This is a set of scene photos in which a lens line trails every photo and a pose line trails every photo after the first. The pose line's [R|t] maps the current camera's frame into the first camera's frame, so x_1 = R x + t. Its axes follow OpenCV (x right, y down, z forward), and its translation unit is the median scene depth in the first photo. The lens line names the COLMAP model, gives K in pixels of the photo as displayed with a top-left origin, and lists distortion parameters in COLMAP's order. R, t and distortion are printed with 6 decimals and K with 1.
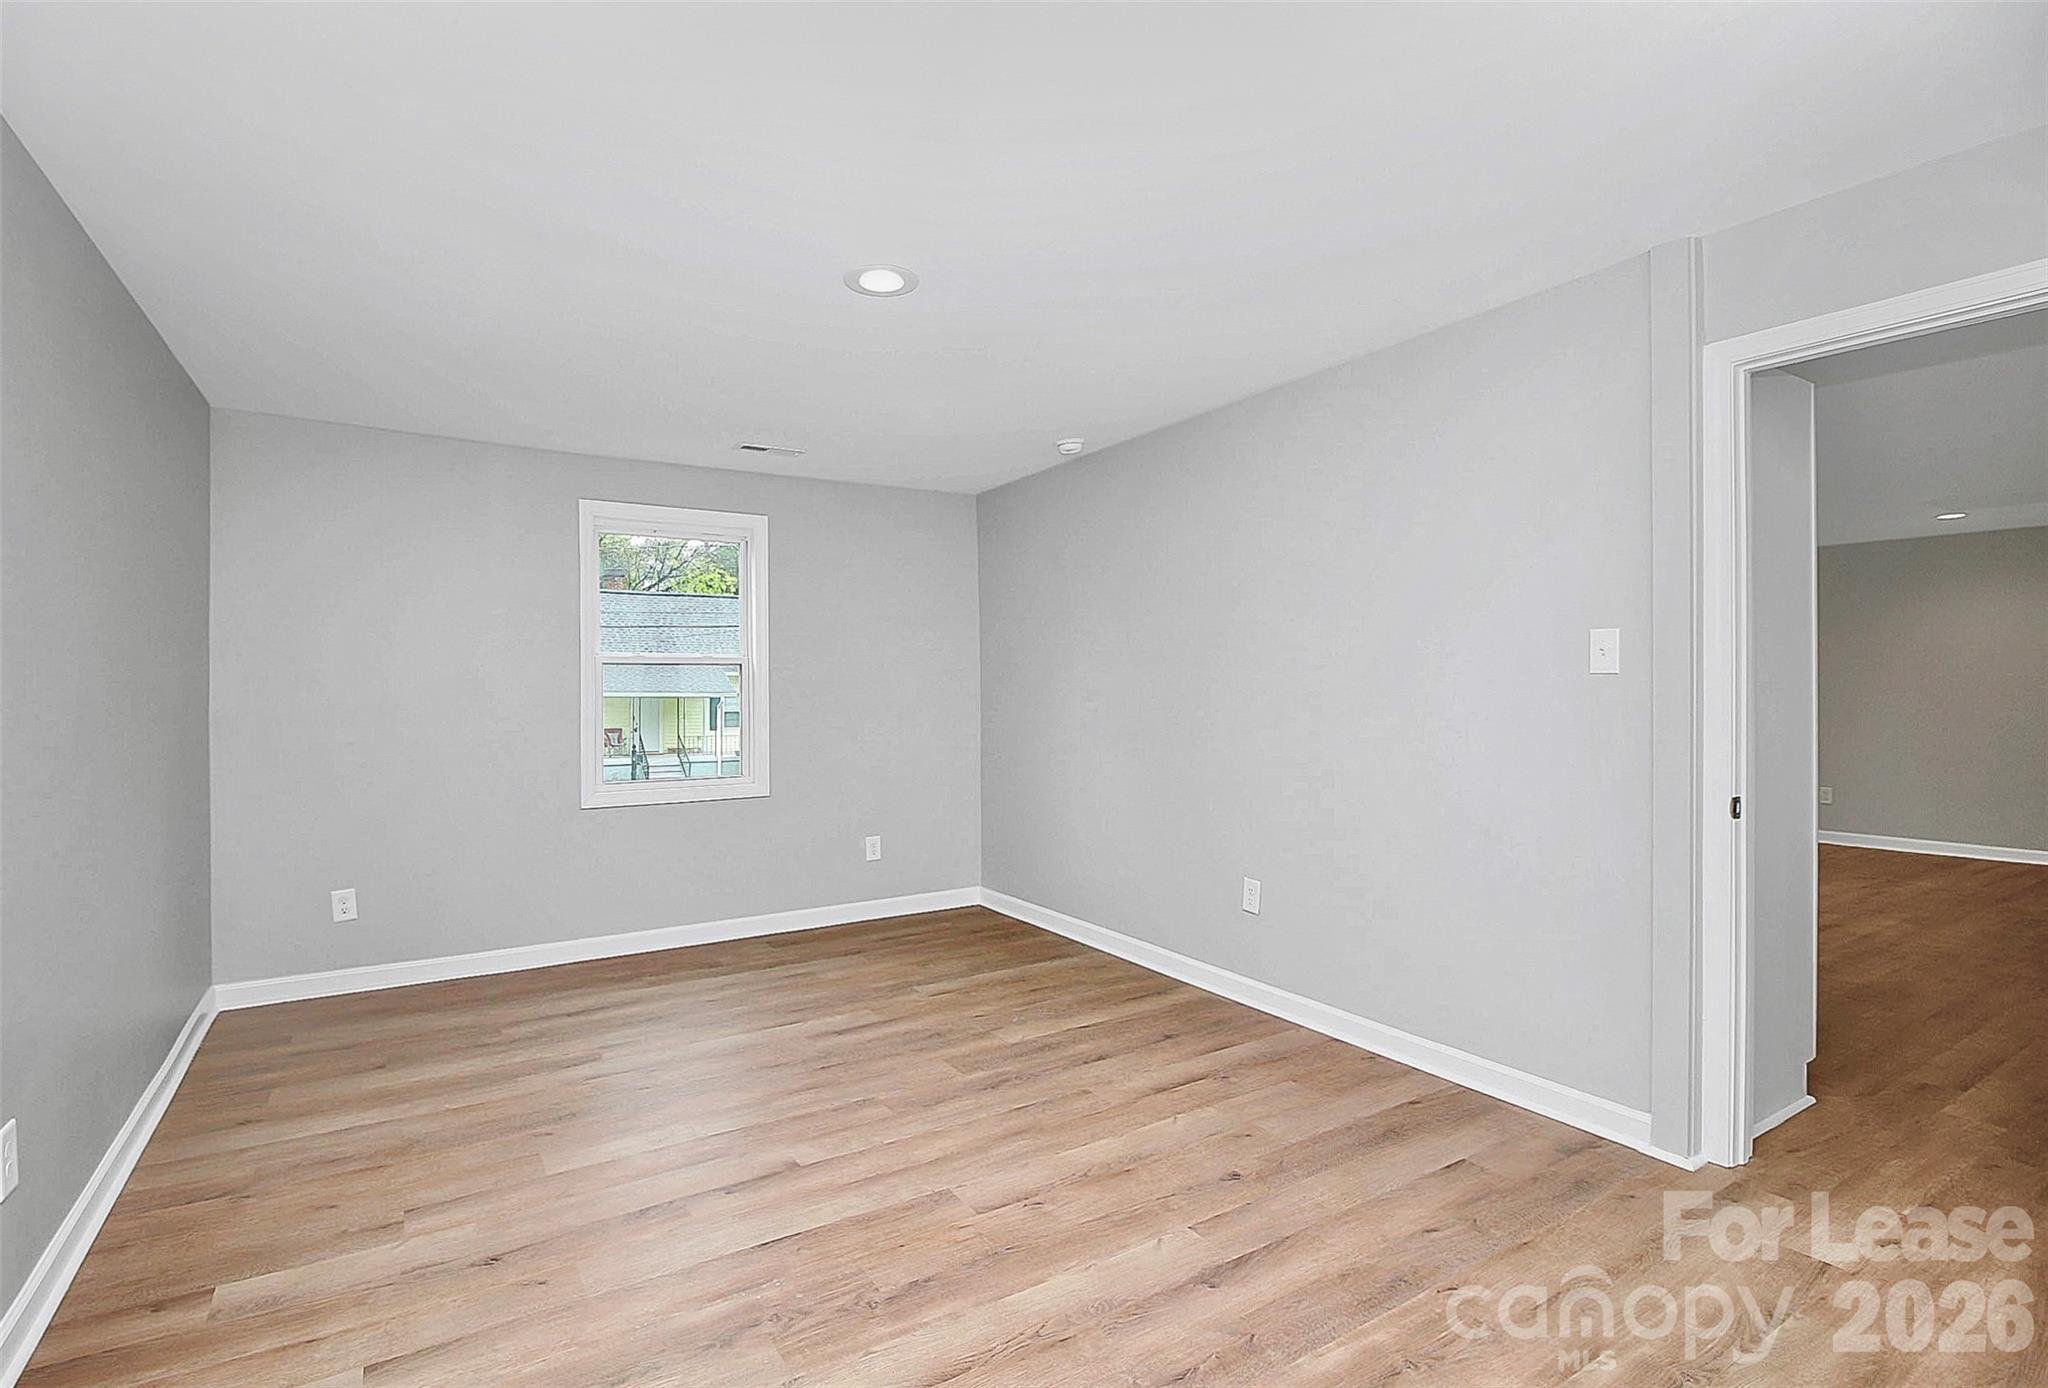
lens RADIAL K [[998.0, 0, 1024.0], [0, 998.0, 694.0], [0, 0, 1]] dist [-0.004470, -0.000357]
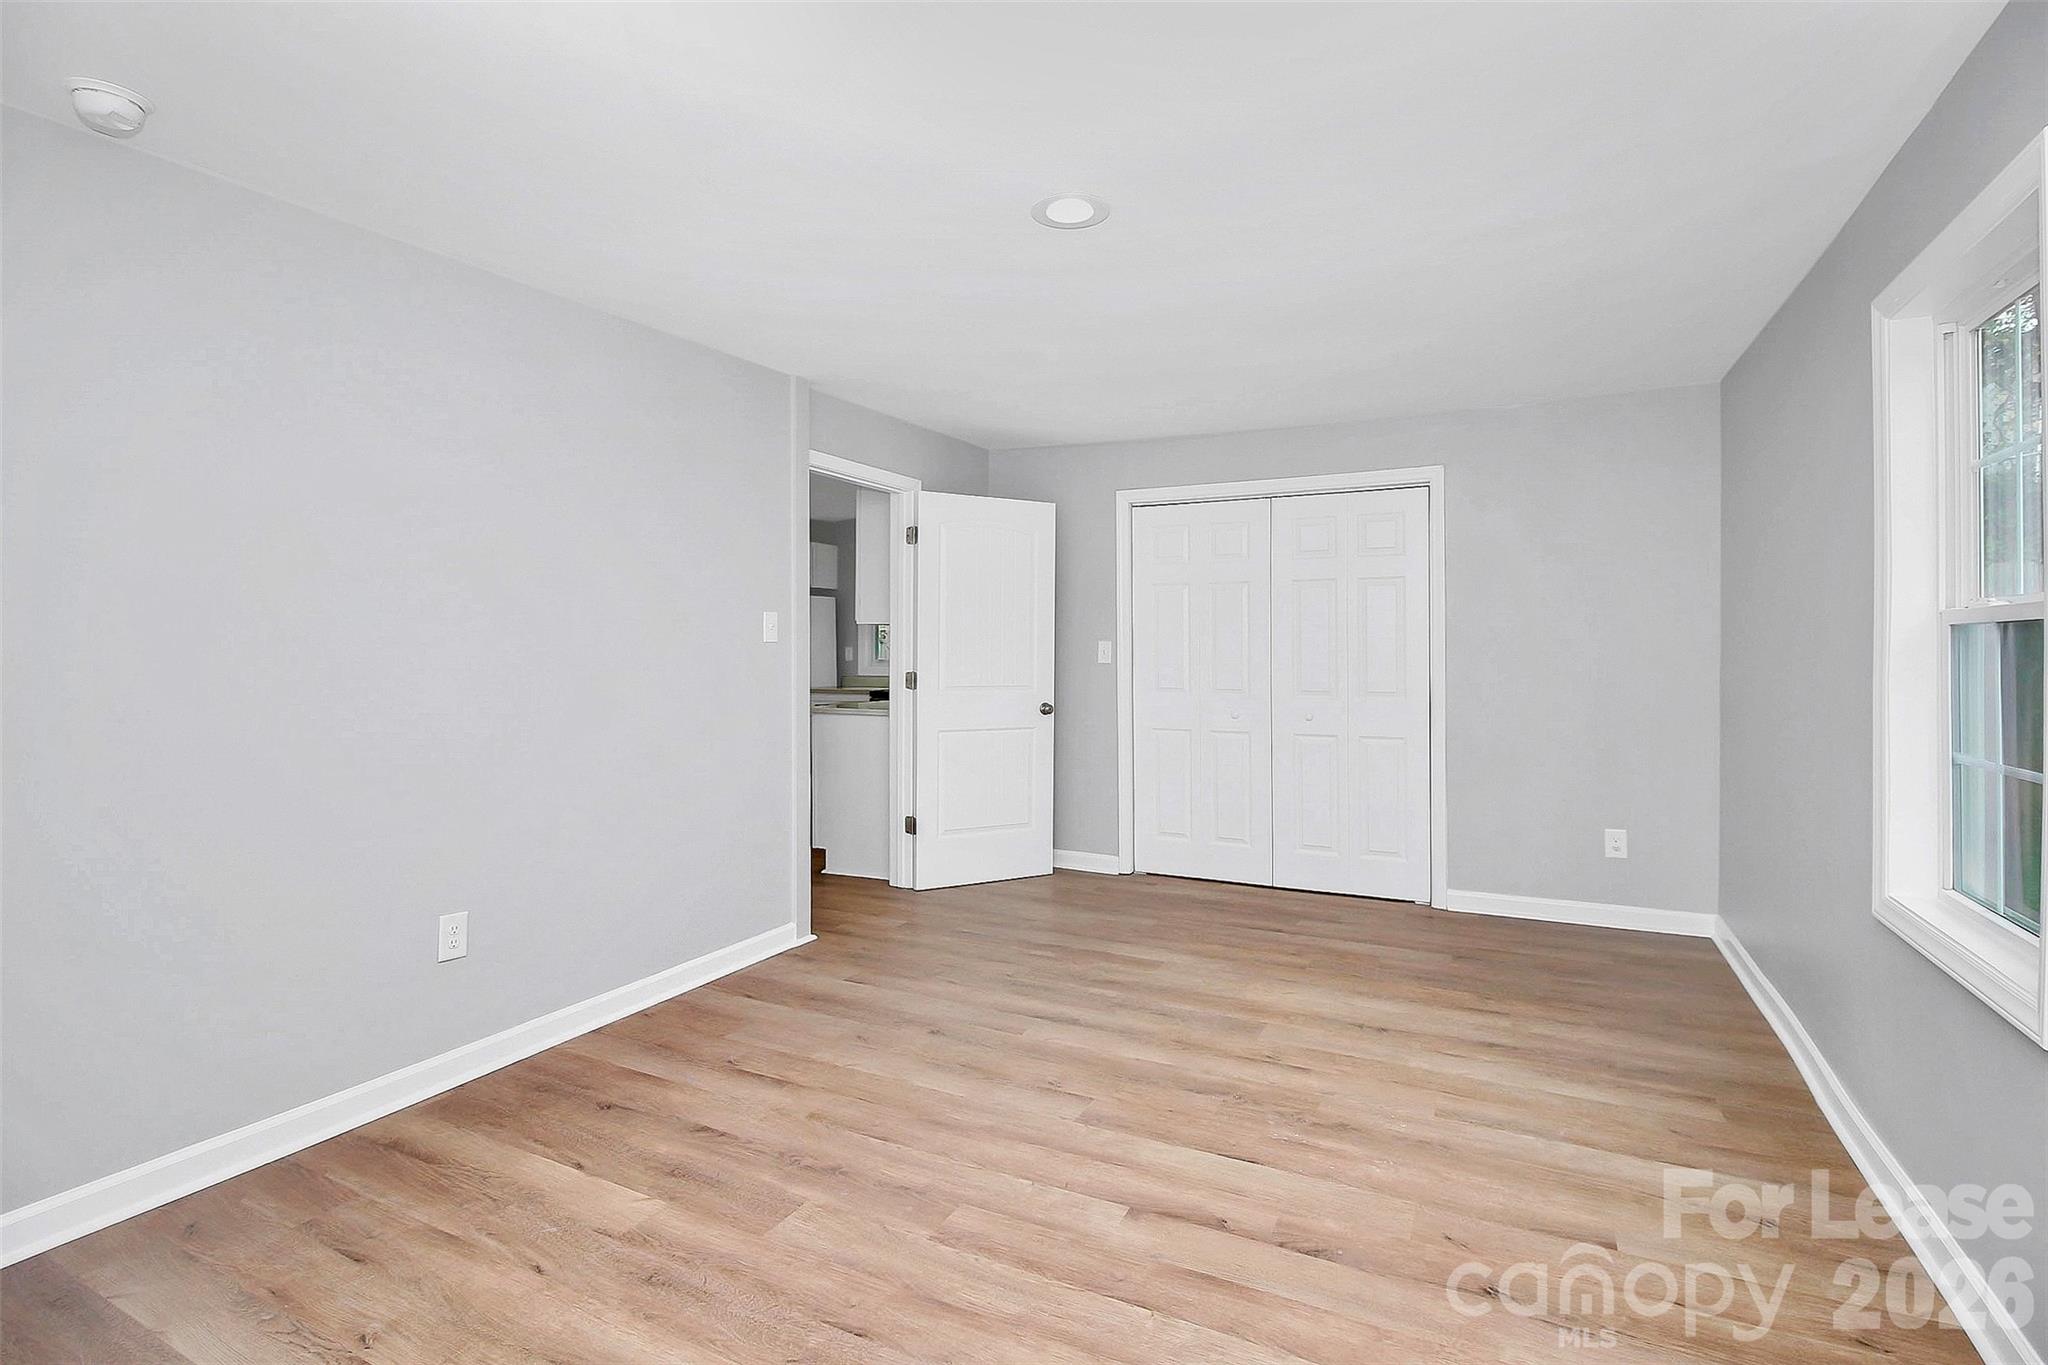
lens RADIAL K [[985.5, 0, 1020.6], [0, 985.5, 650.7], [0, 0, 1]] dist [-0.002607, -0.000043]
pose [[-0.519350, 0.006584, 0.854536, -0.841222], [0.011562, 0.999933, -0.000677, 0.001427], [-0.854484, 0.009529, -0.519391, 1.423339]]
